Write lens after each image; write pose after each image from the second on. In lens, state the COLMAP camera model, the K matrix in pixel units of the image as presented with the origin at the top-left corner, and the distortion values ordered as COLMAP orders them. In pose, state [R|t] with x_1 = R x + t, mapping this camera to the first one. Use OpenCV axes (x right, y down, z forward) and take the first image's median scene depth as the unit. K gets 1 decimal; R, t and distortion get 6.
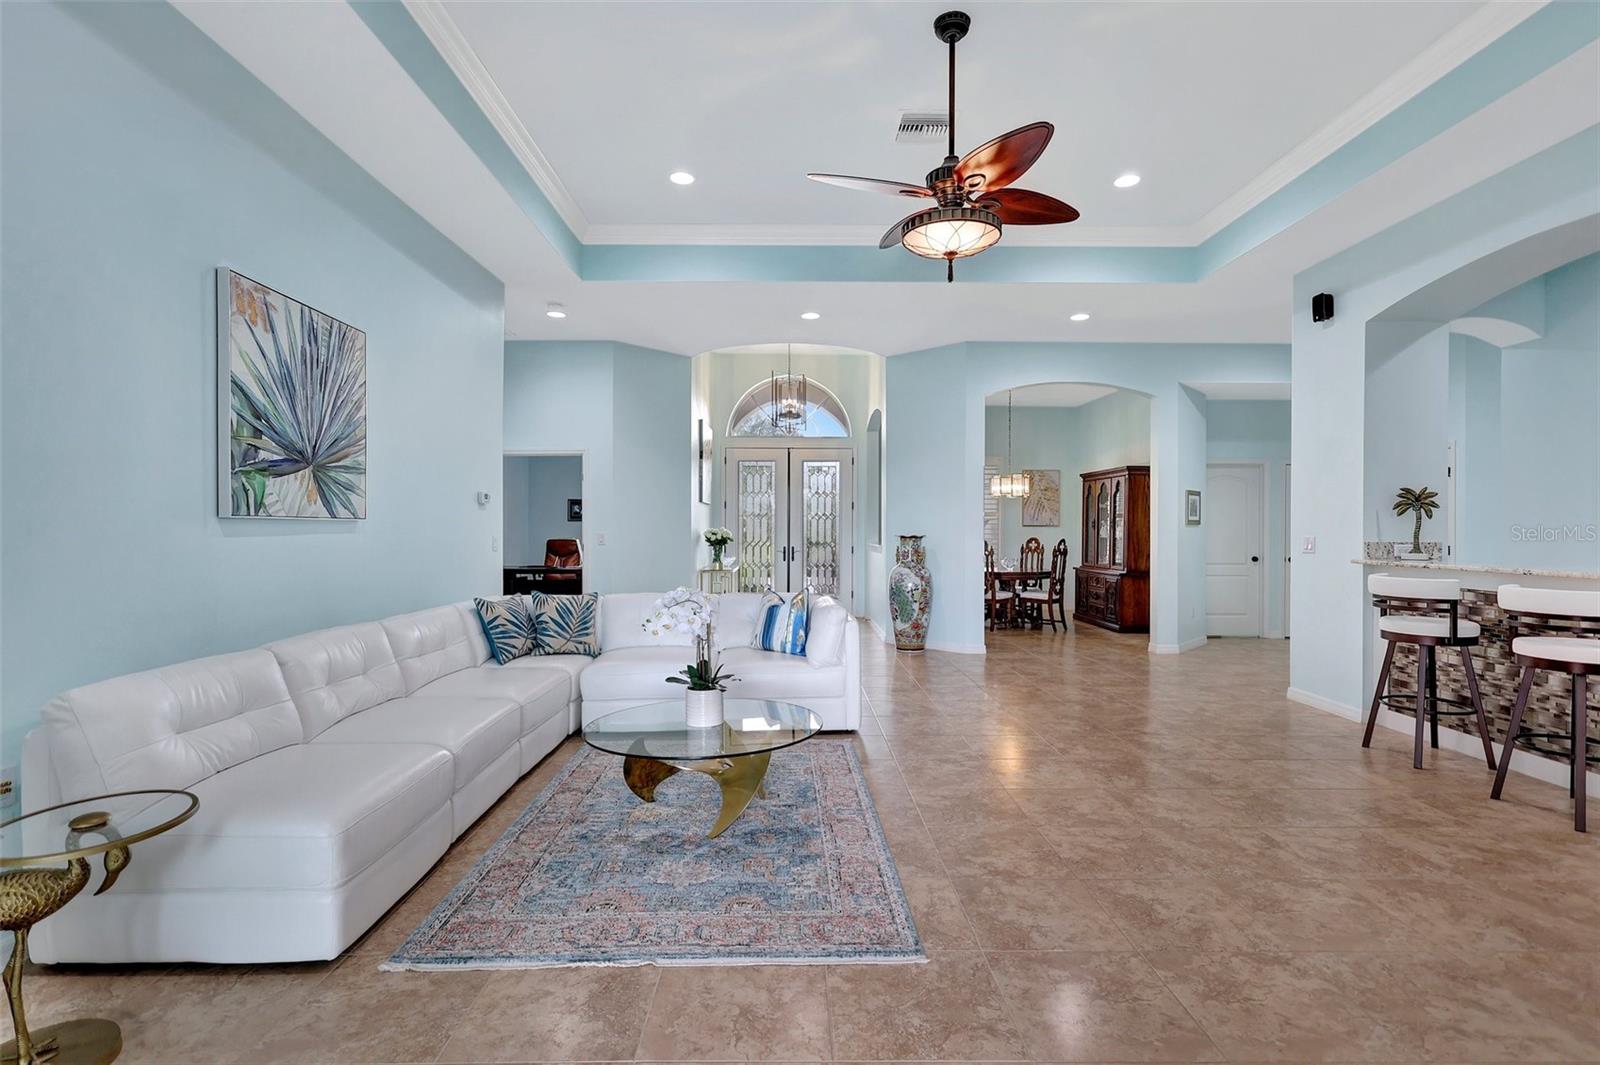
lens RADIAL K [[769.1, 0, 805.4], [0, 769.1, 526.6], [0, 0, 1]] dist [0.000730, 0.000624]
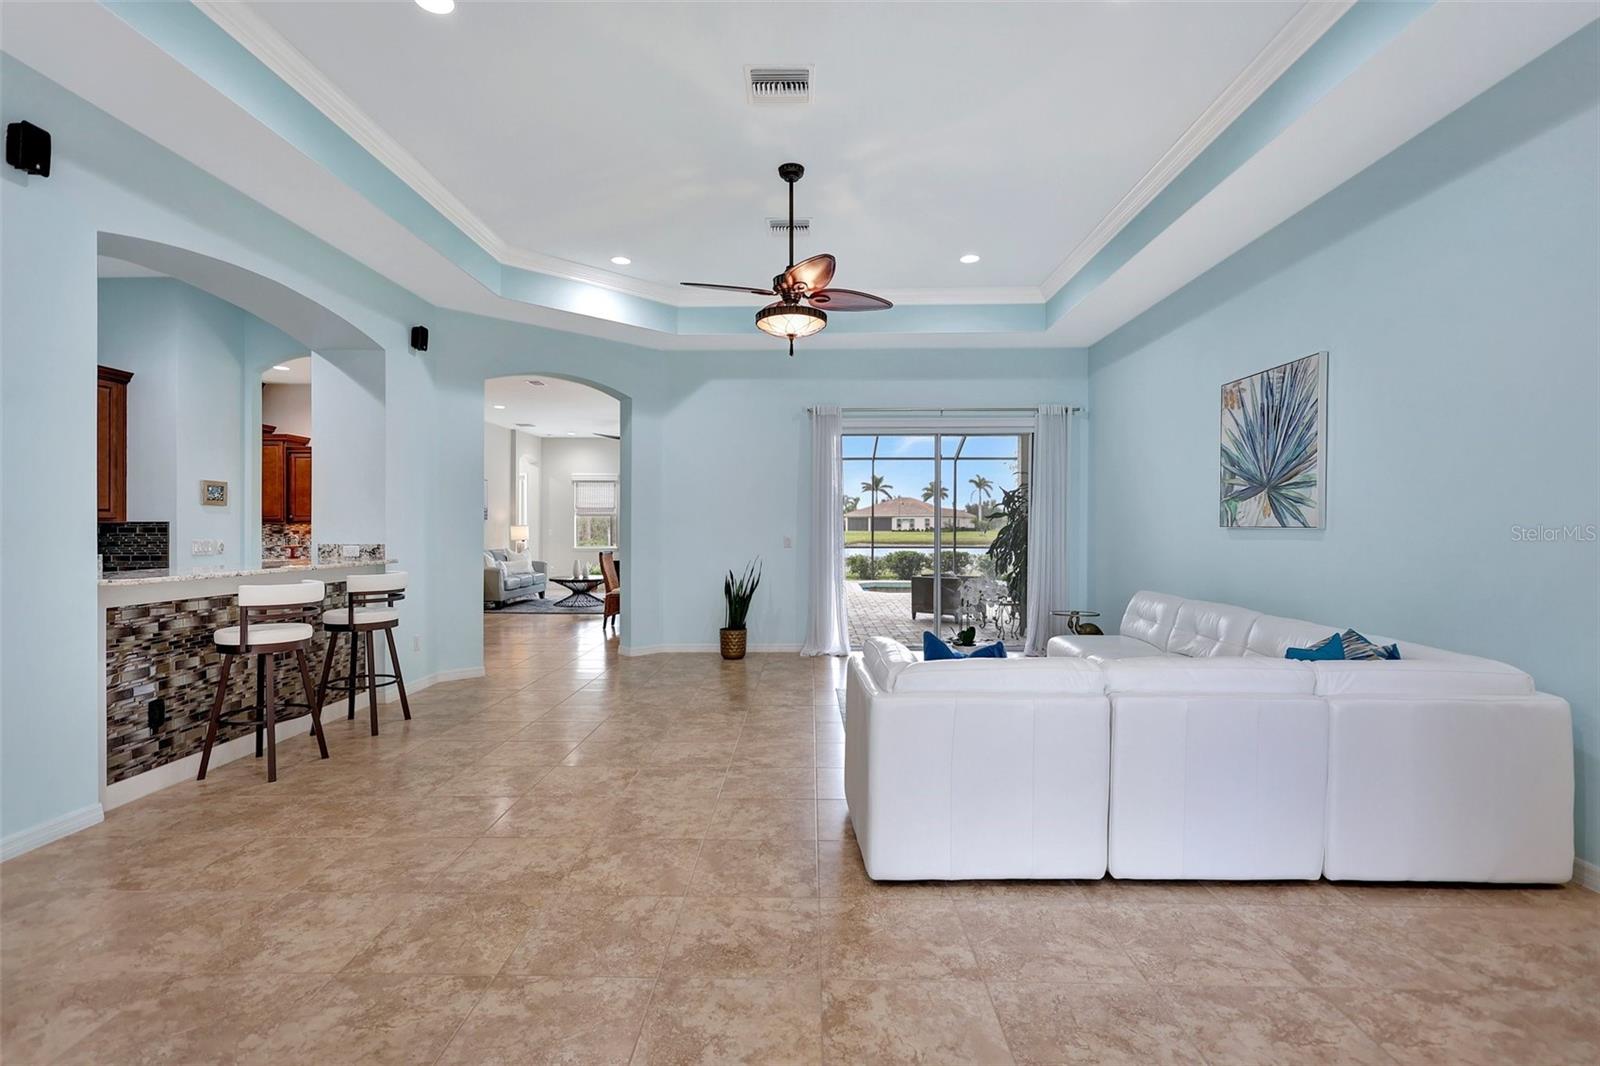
lens RADIAL K [[744.7, 0, 797.0], [0, 744.7, 536.2], [0, 0, 1]] dist [-0.001609, -0.000206]
pose [[-0.999168, -0.003316, 0.040655, 0.122276], [-0.002820, 0.999921, 0.012255, -0.009386], [-0.040692, 0.012130, -0.999098, 2.323856]]
